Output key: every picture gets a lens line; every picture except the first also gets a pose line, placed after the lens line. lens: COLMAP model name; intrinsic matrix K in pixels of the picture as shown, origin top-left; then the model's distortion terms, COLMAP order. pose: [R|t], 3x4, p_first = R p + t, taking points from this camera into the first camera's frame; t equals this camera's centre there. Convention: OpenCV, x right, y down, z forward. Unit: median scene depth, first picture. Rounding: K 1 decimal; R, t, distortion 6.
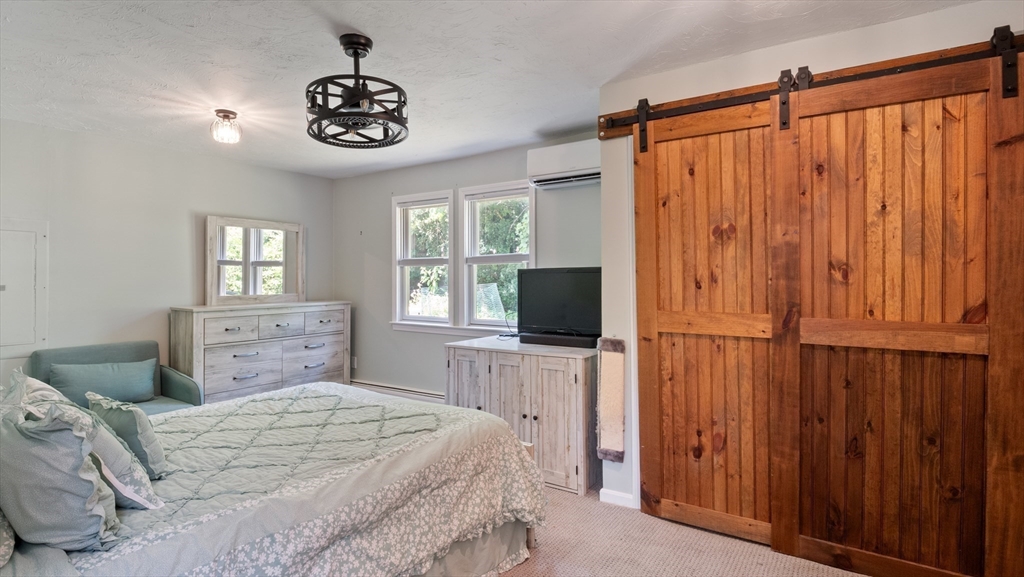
lens RADIAL K [[507.9, 0, 509.1], [0, 507.9, 272.9], [0, 0, 1]] dist [-0.000413, -0.007131]
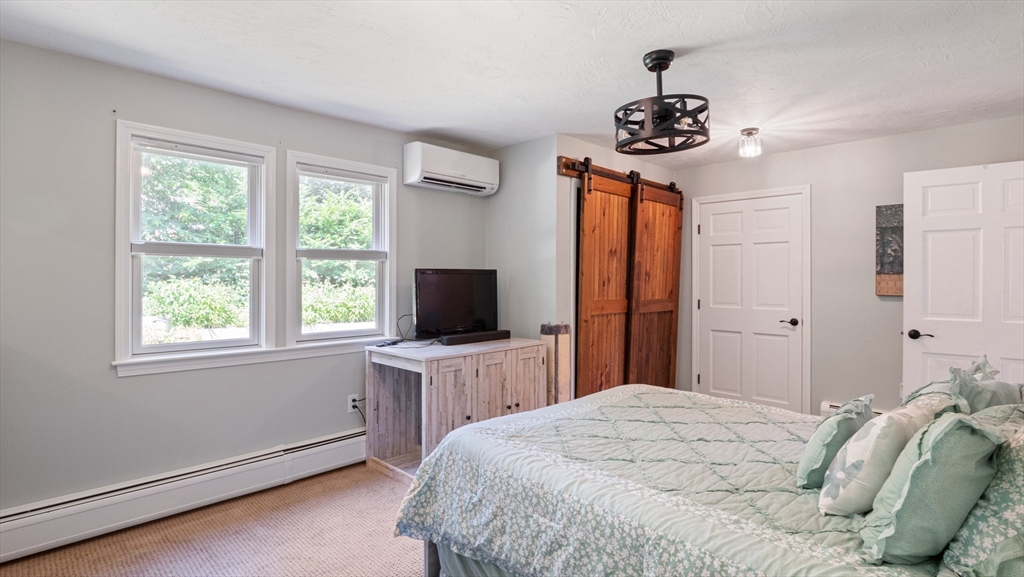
lens RADIAL K [[507.9, 0, 509.1], [0, 507.9, 272.9], [0, 0, 1]] dist [-0.000413, -0.007131]
pose [[0.193207, 0.005922, 0.981140, -1.239462], [-0.016689, 0.999857, -0.002749, -0.001321], [-0.981016, -0.015843, 0.193279, 0.951959]]
